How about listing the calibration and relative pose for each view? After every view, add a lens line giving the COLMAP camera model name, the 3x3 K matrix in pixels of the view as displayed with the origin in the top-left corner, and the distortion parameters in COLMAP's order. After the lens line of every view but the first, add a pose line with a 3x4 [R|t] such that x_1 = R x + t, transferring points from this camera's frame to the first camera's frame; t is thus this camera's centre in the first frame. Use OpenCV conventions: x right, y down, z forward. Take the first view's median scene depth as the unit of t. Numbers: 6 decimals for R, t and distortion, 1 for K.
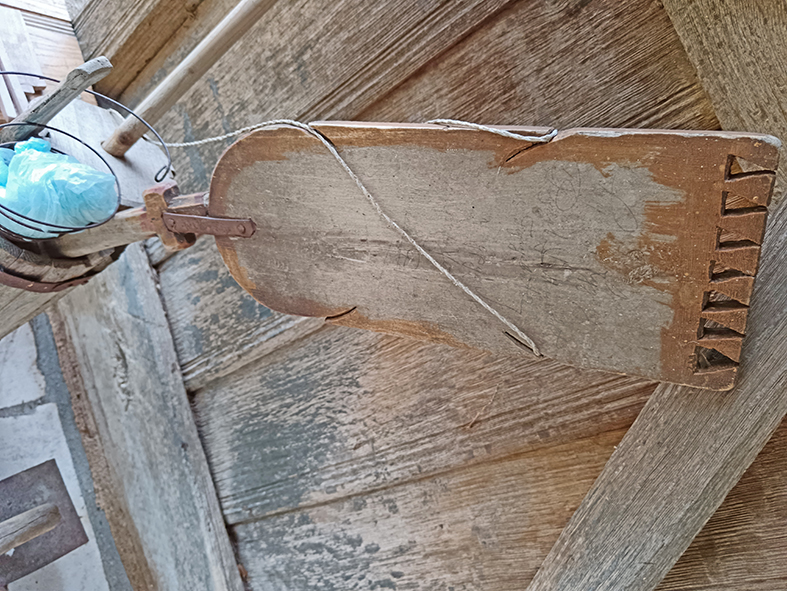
lens RADIAL K [[604.2, 0, 395.4], [0, 604.2, 298.0], [0, 0, 1]] dist [-0.014479, 0.007444]
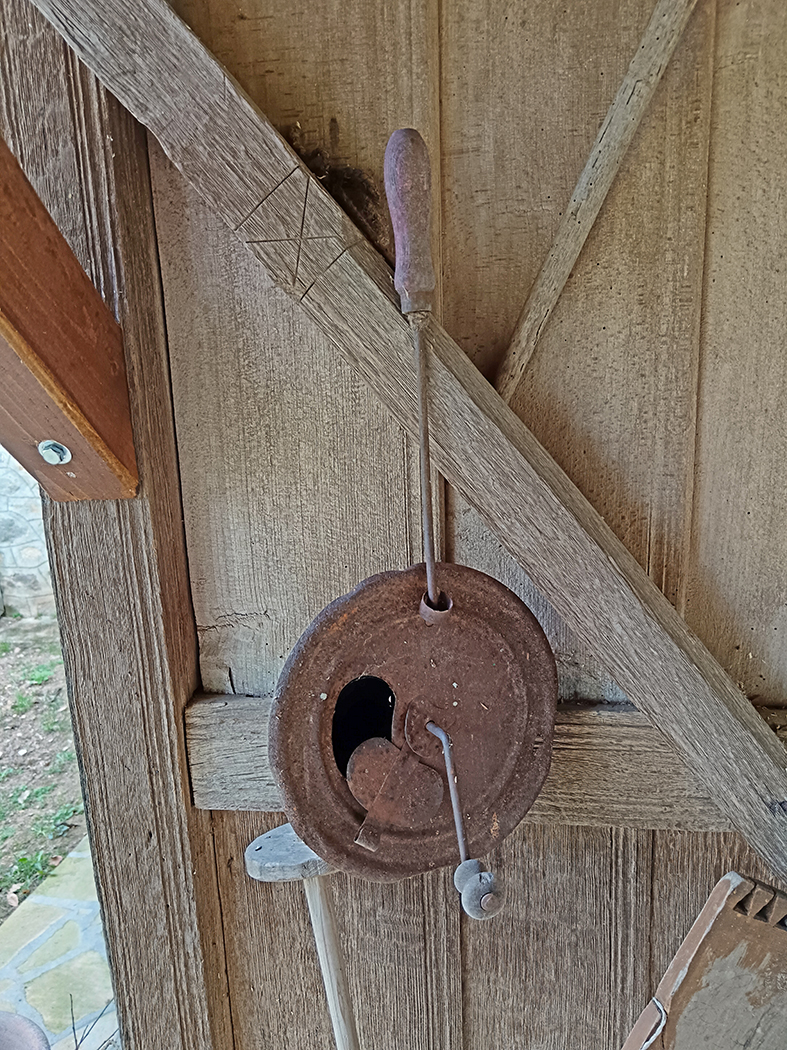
lens RADIAL K [[806.1, 0, 388.9], [0, 806.1, 528.1], [0, 0, 1]] dist [-0.014479, 0.007444]
pose [[0.394969, -0.858921, 0.325966, 0.231324], [0.918657, 0.366058, -0.148561, -0.604057], [0.008280, 0.358128, 0.933636, -0.631699]]
